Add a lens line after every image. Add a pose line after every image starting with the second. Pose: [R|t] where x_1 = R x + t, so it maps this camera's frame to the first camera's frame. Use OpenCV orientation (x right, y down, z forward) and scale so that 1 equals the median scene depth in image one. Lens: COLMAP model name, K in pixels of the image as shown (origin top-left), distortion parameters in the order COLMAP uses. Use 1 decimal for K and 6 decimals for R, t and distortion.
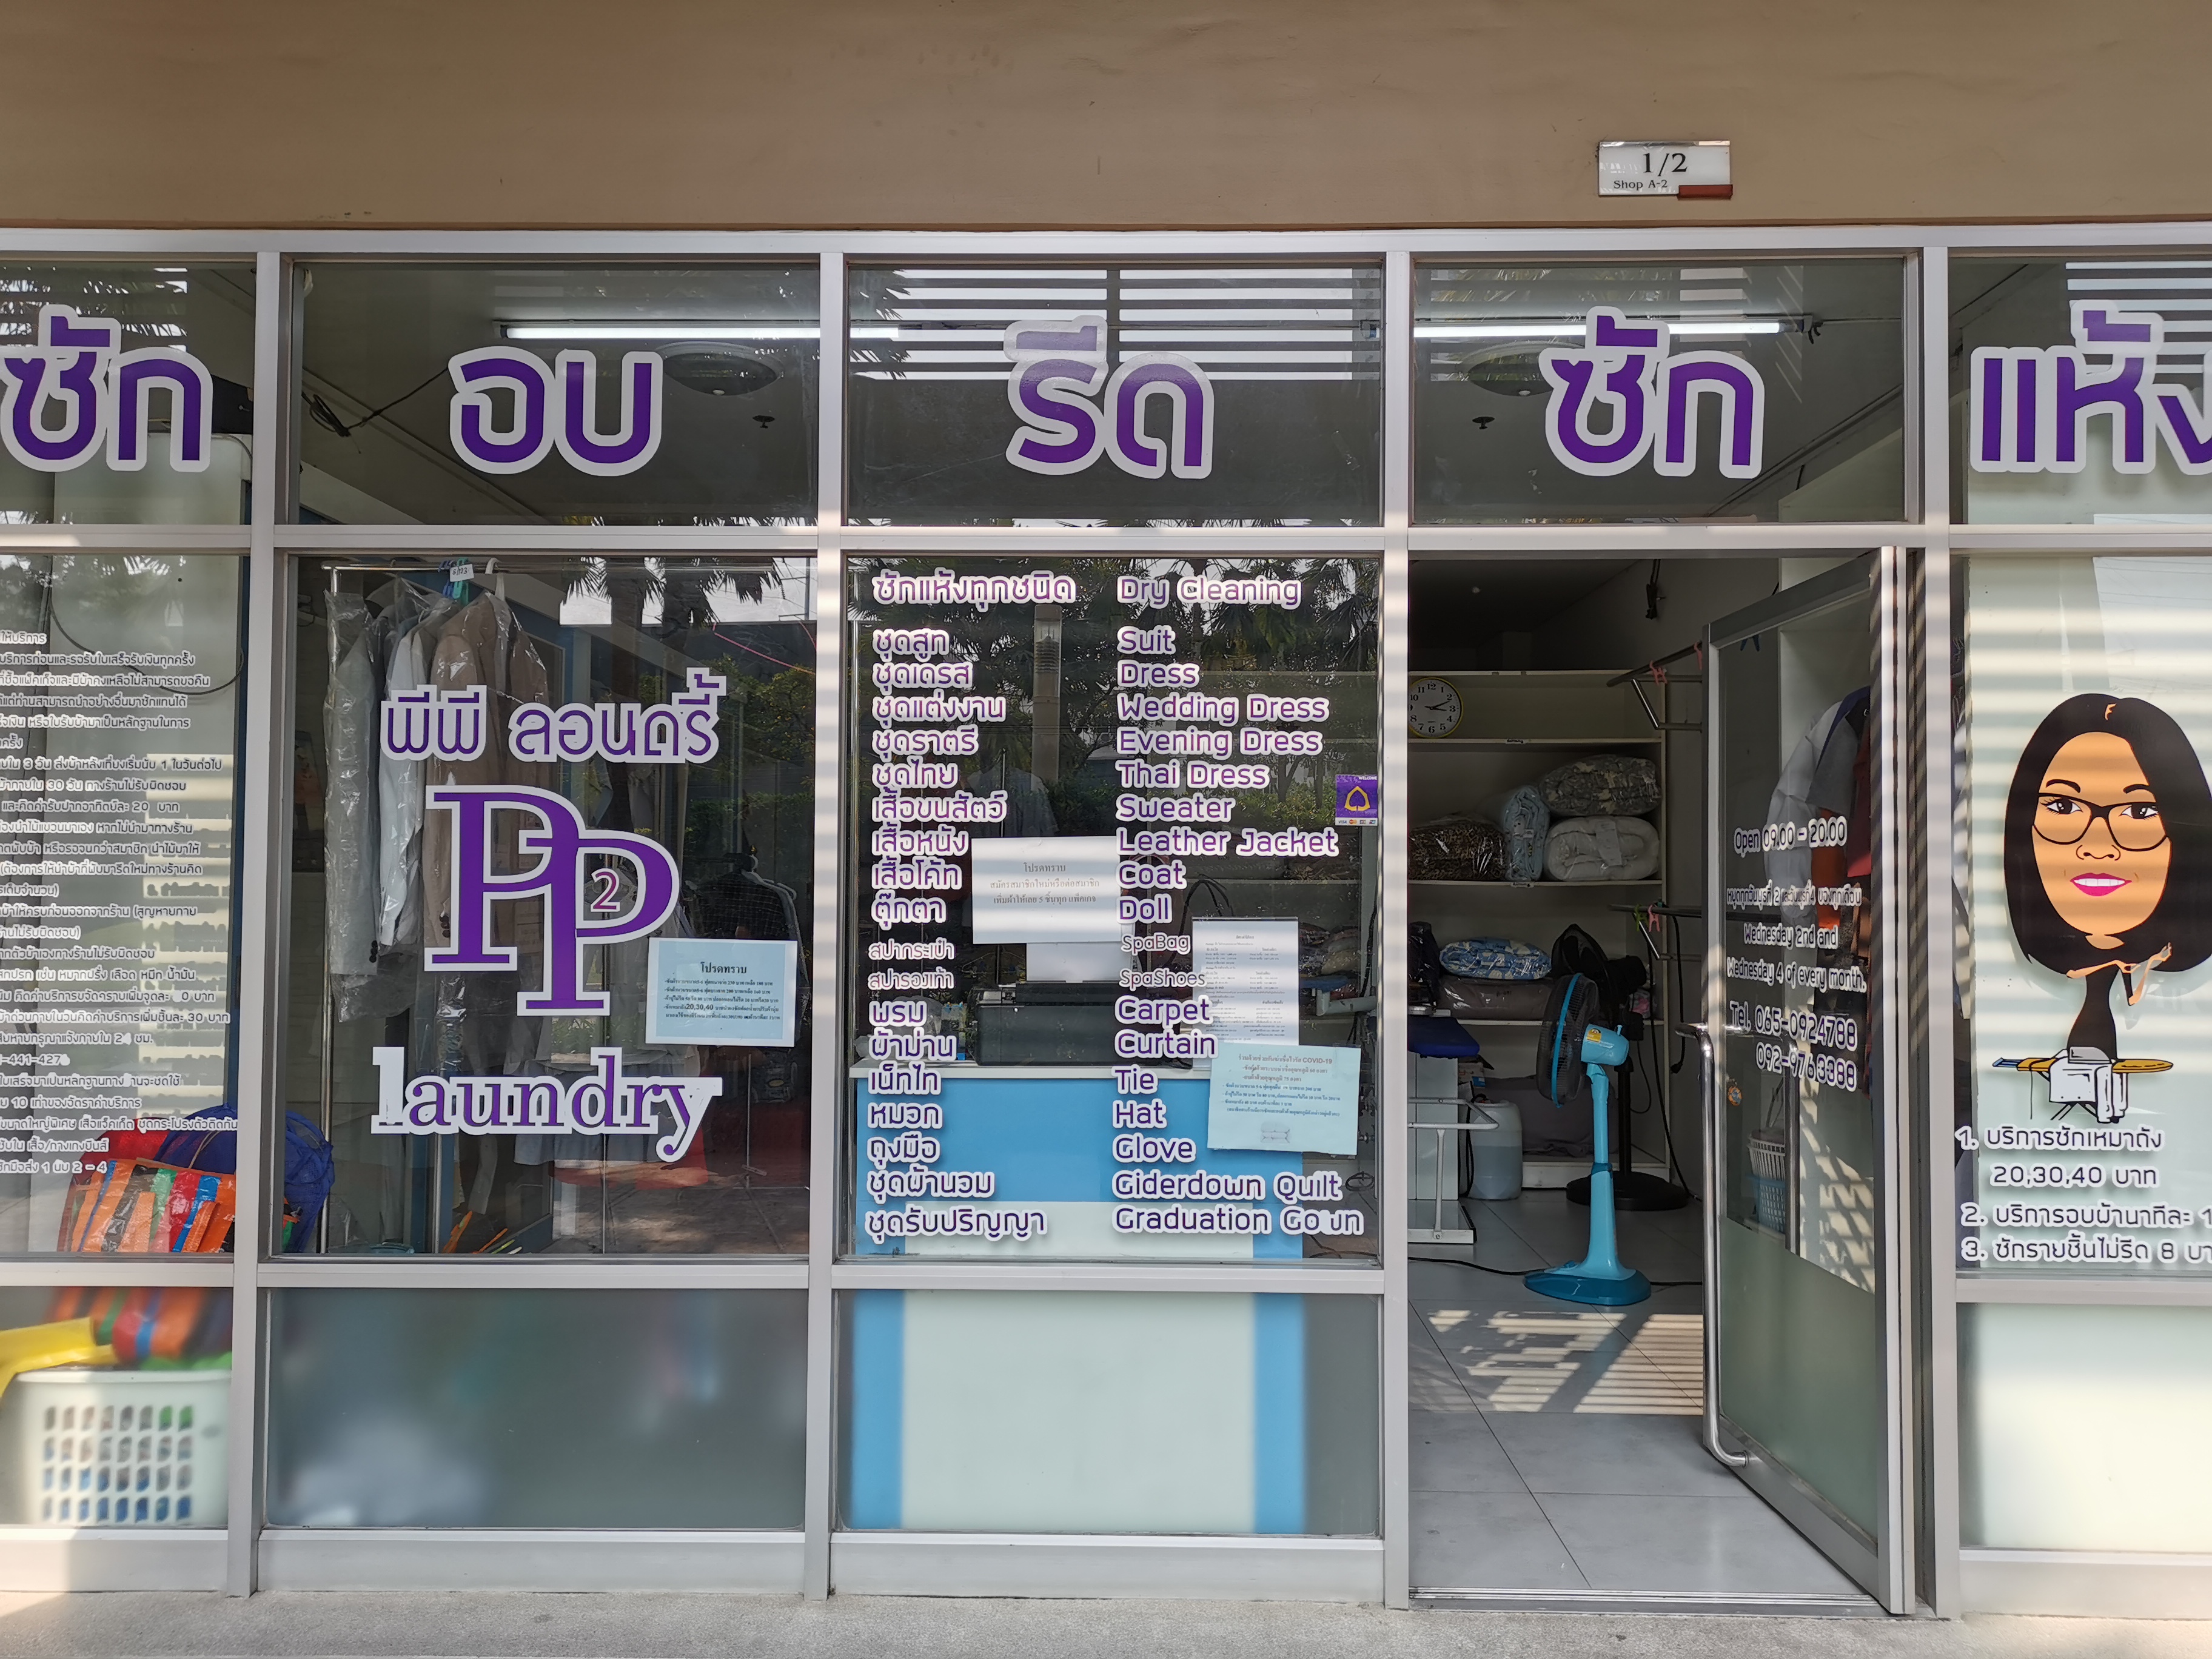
lens RADIAL K [[1684.1, 0, 1102.7], [0, 1684.1, 831.9], [0, 0, 1]] dist [0.031423, -0.020237]
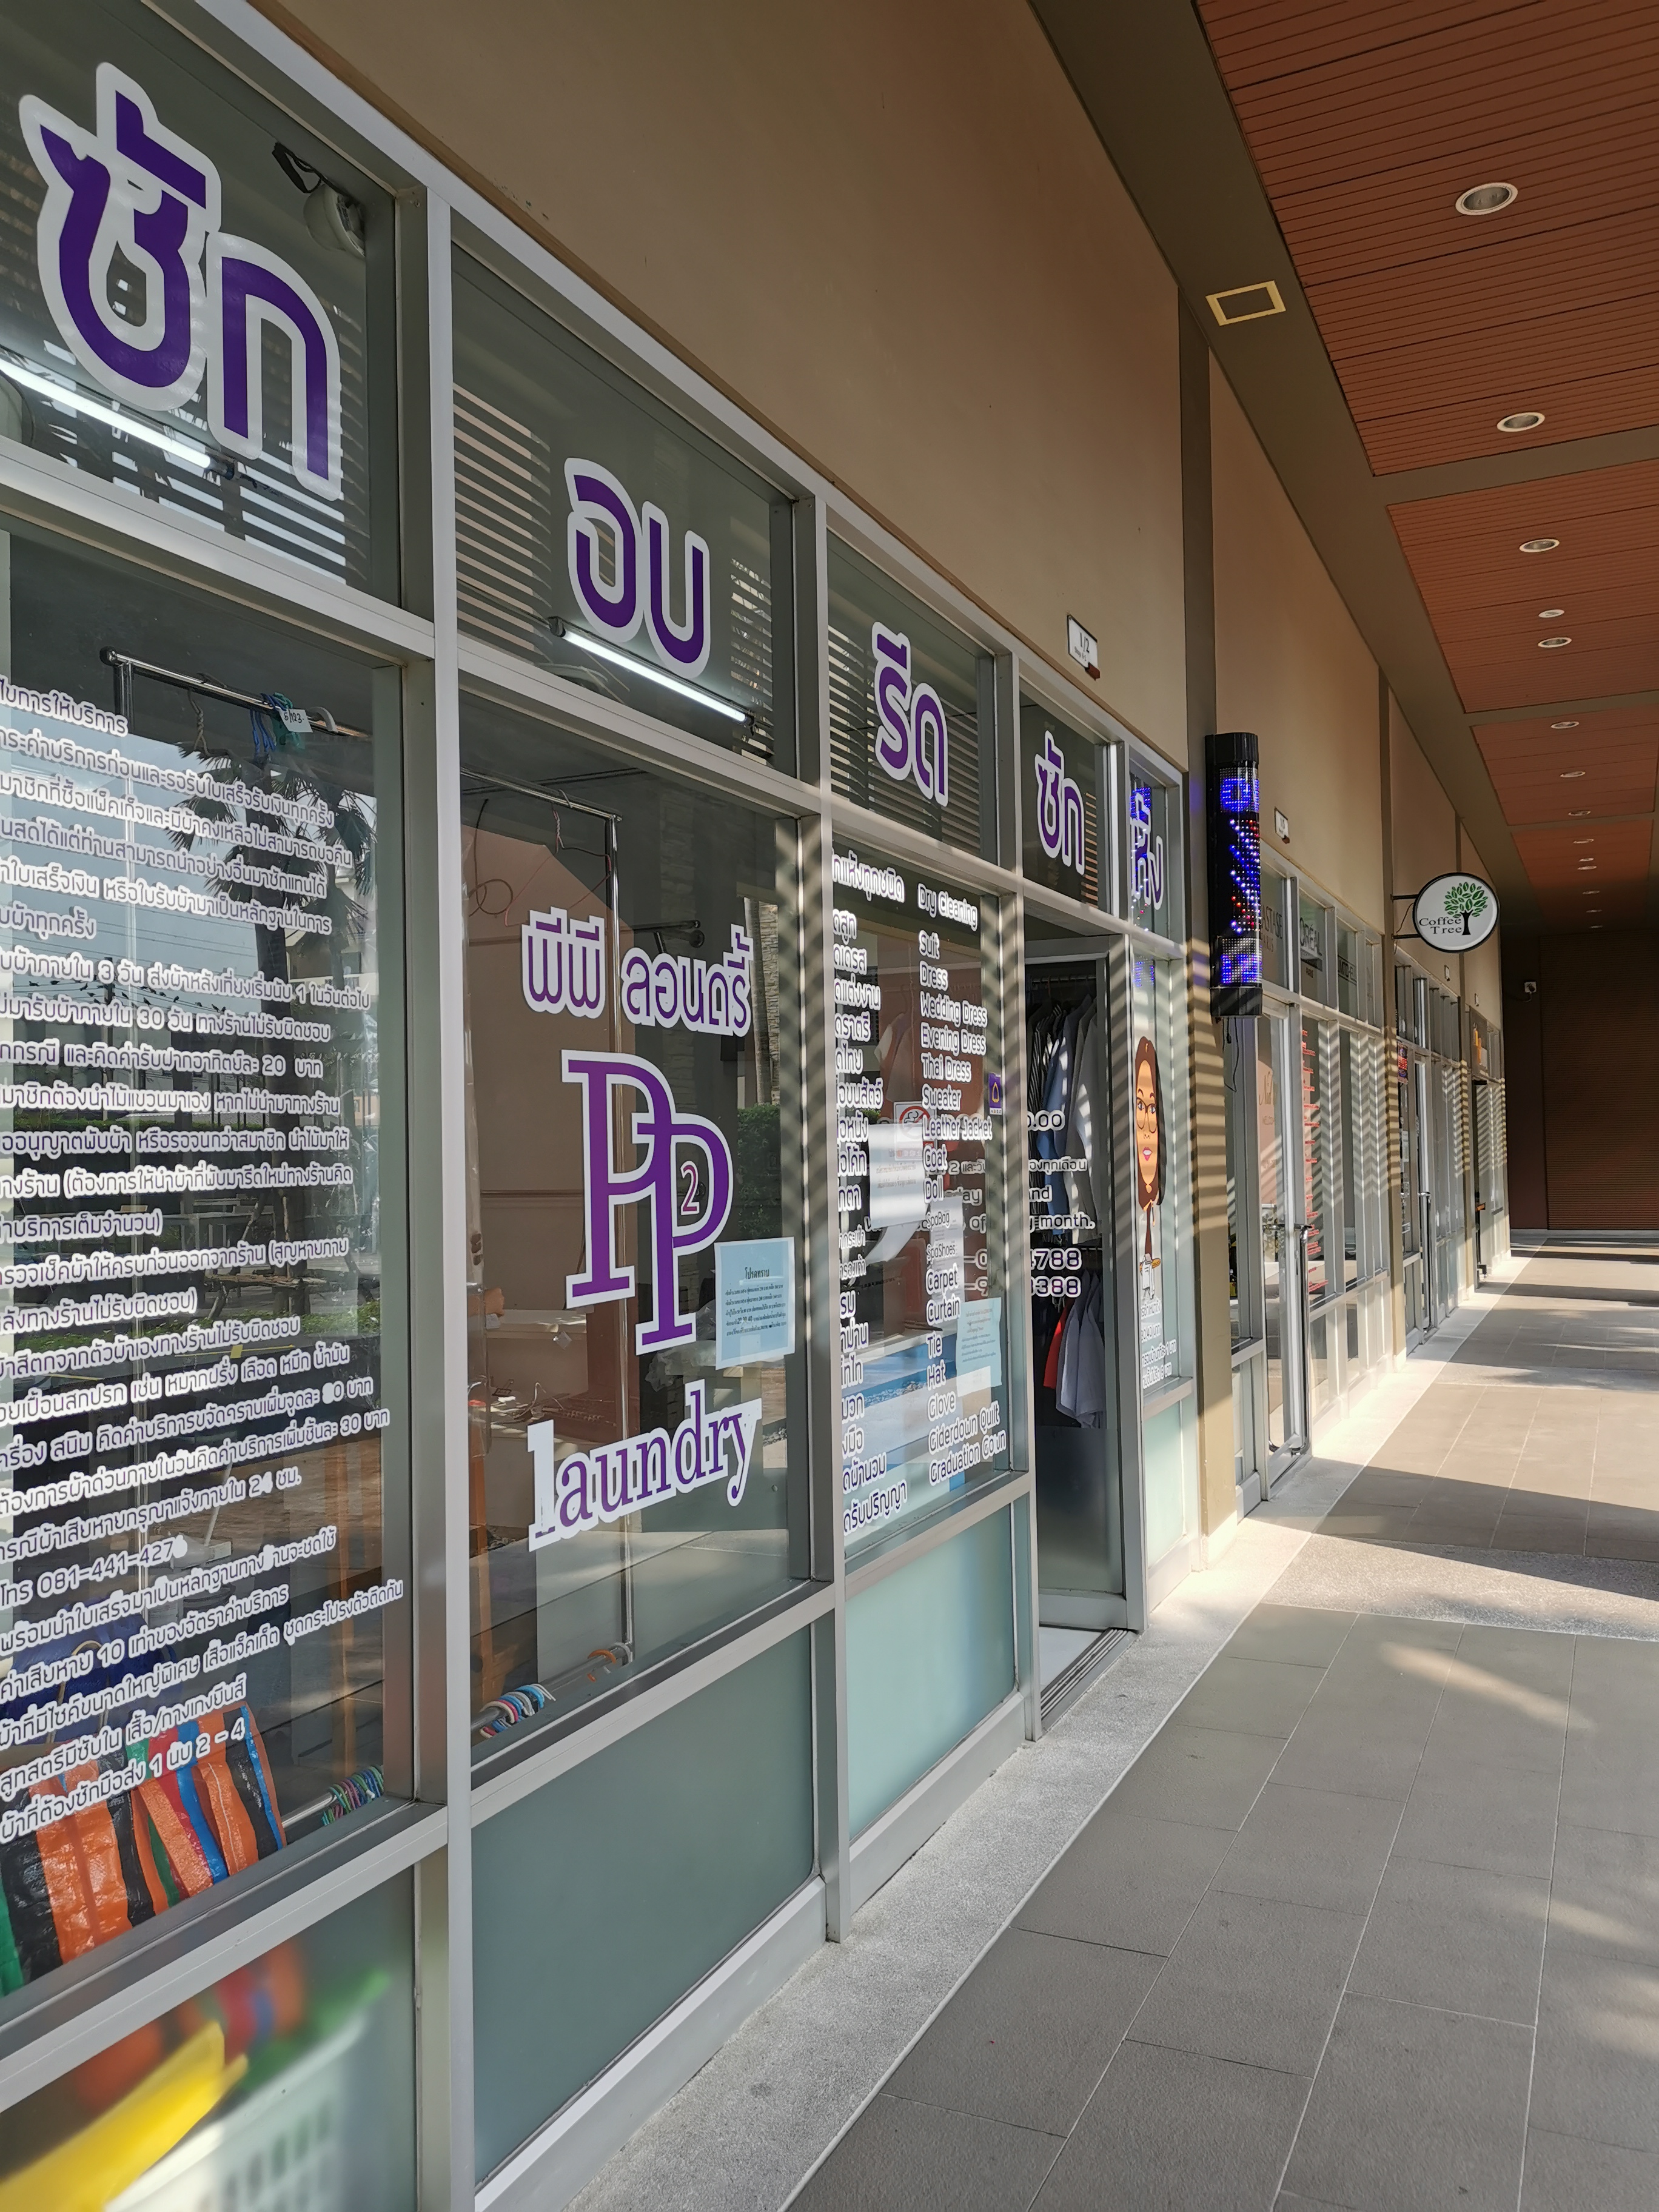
lens RADIAL K [[1684.1, 0, 832.9], [0, 1684.1, 1096.1], [0, 0, 1]] dist [0.031423, -0.020237]
pose [[0.410618, 0.017174, 0.911646, -1.002662], [-0.015473, 0.999810, -0.011866, -0.001093], [-0.911676, -0.009233, 0.410806, 0.603948]]
